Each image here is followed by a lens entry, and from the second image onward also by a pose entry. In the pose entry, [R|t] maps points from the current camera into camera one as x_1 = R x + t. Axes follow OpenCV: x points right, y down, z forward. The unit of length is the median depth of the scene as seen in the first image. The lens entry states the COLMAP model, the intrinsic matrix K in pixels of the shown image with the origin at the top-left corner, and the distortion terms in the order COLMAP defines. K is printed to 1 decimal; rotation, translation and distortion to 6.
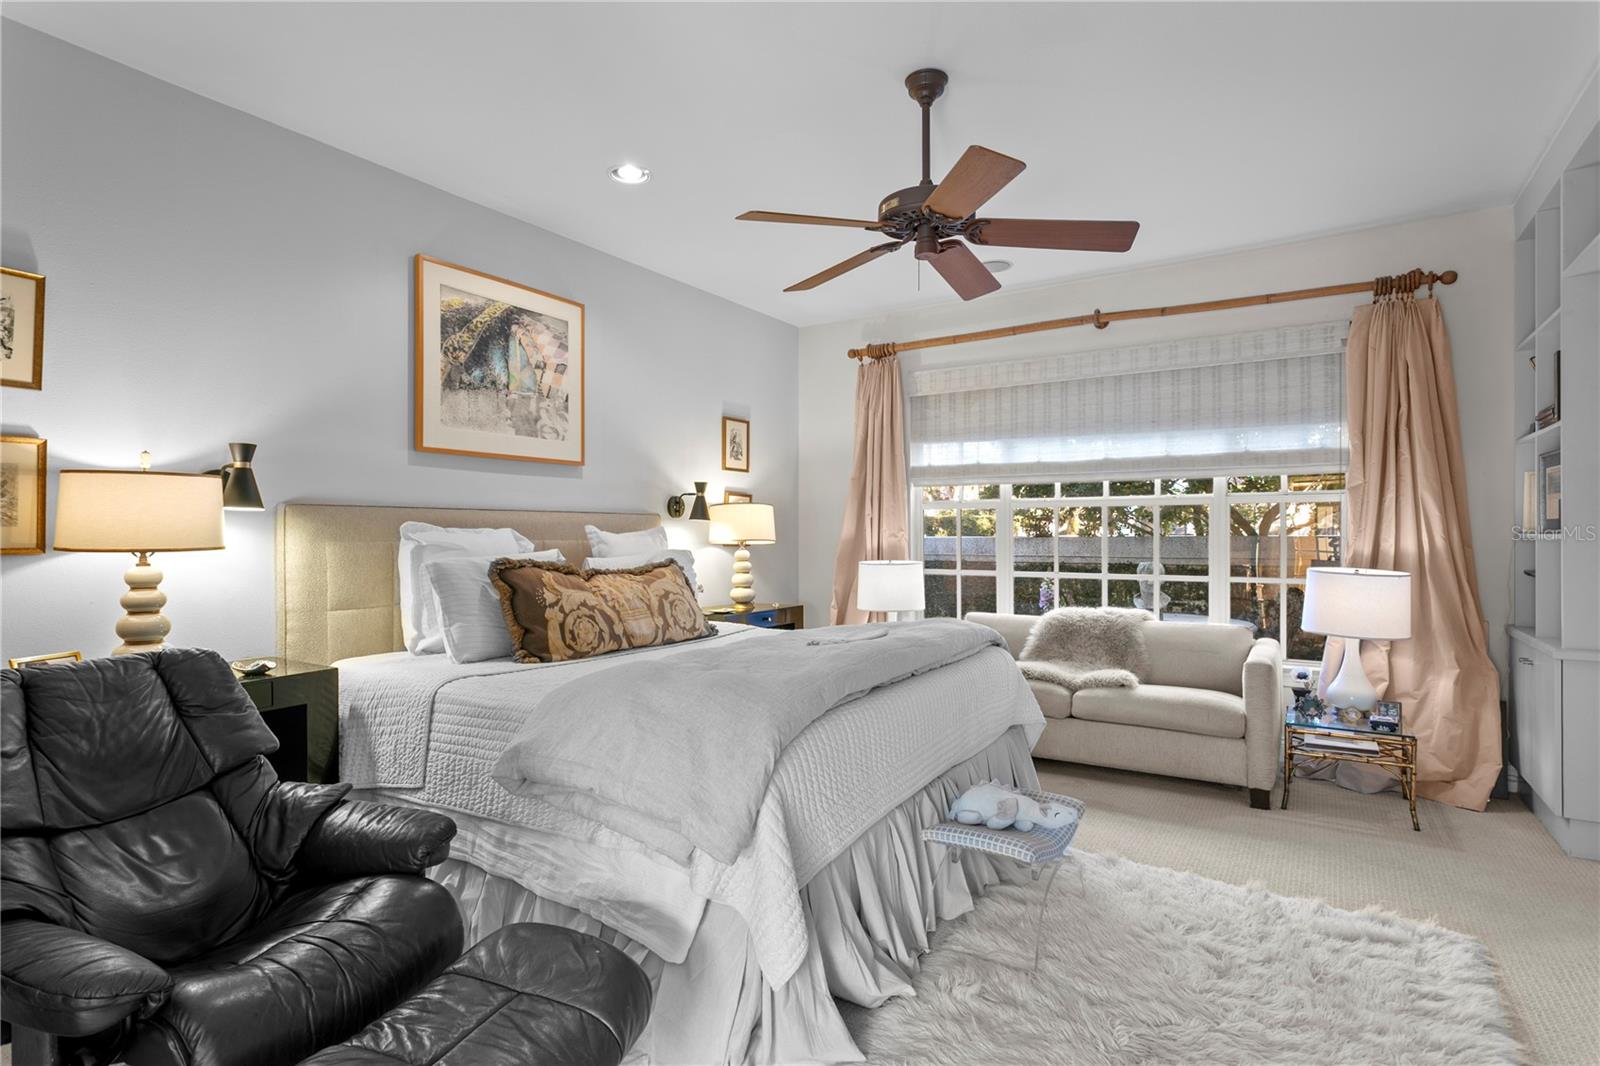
lens RADIAL K [[810.8, 0, 784.4], [0, 810.8, 527.2], [0, 0, 1]] dist [-0.004879, 0.001141]
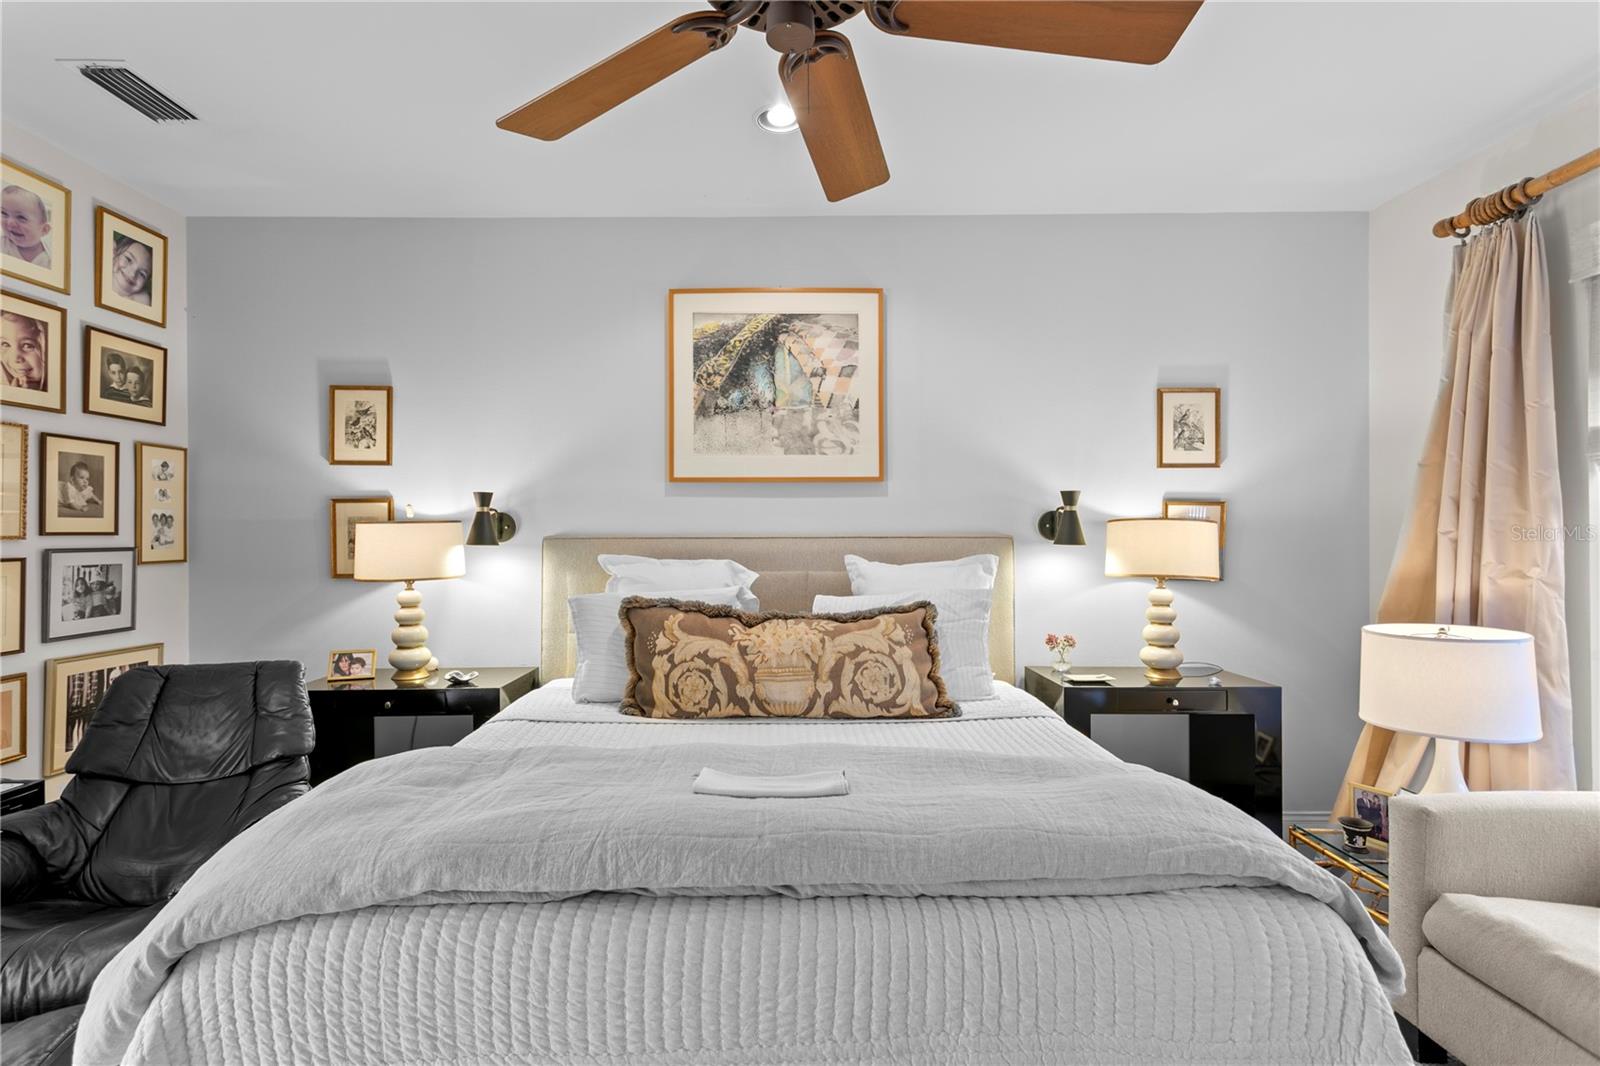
lens RADIAL K [[768.8, 0, 798.6], [0, 768.8, 531.7], [0, 0, 1]] dist [0.005337, -0.002176]
pose [[0.556382, -0.005897, -0.830906, 0.419111], [0.010248, 0.999947, -0.000234, -0.028628], [0.830863, -0.008385, 0.556413, 0.563971]]
